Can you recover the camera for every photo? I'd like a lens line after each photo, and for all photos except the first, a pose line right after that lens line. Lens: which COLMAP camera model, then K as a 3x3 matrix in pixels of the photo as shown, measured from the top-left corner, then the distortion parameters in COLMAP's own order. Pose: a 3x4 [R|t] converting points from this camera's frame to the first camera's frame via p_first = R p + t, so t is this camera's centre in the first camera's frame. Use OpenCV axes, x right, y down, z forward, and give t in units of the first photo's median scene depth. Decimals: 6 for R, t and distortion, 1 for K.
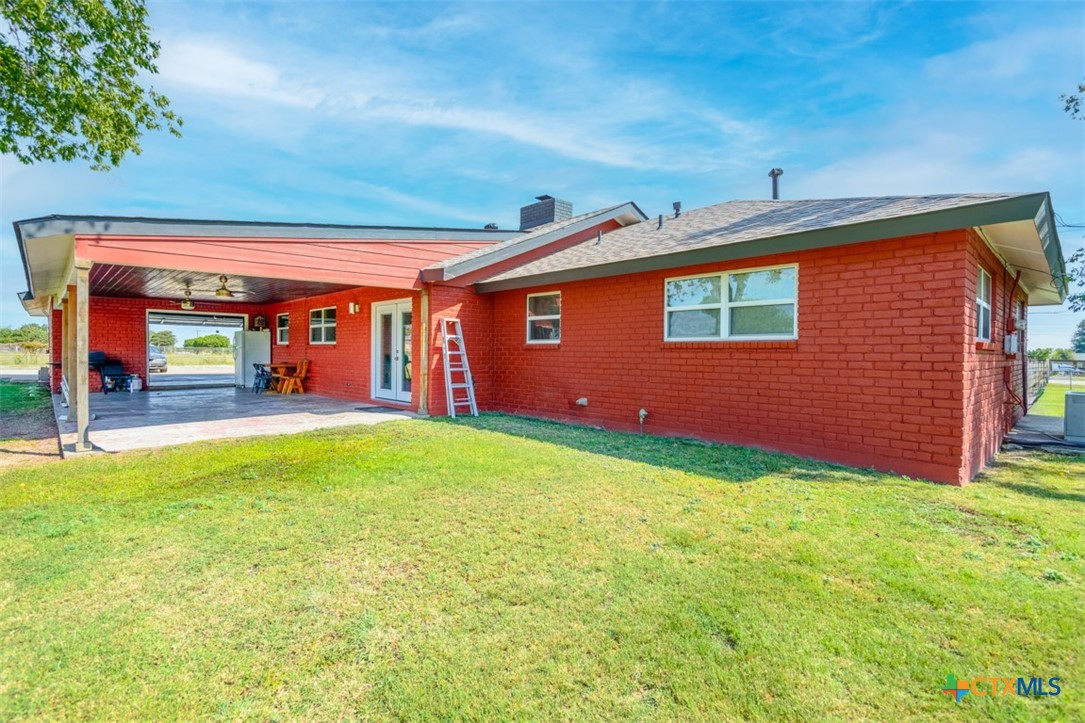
lens RADIAL K [[511.5, 0, 543.6], [0, 511.5, 355.3], [0, 0, 1]] dist [0.000890, 0.000054]
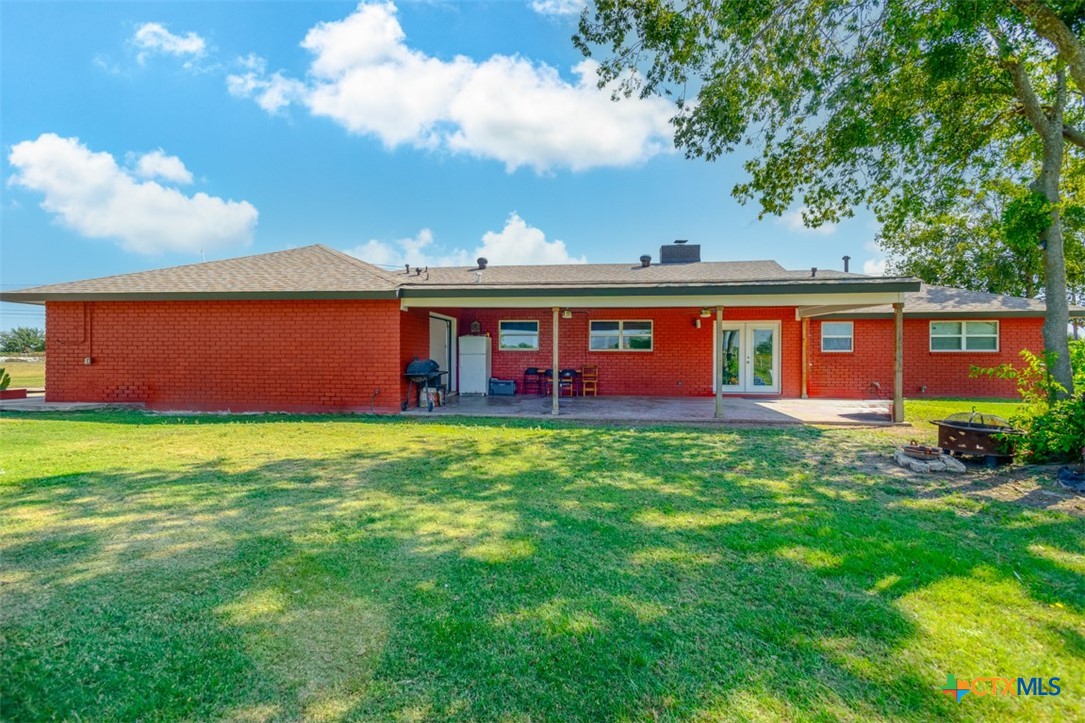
lens RADIAL K [[511.5, 0, 542.4], [0, 511.5, 356.4], [0, 0, 1]] dist [0.000890, 0.000054]
pose [[0.789295, 0.000050, 0.614014, -2.181731], [0.007689, 0.999921, -0.009966, -0.000342], [-0.613965, 0.012588, 0.789233, 0.350389]]
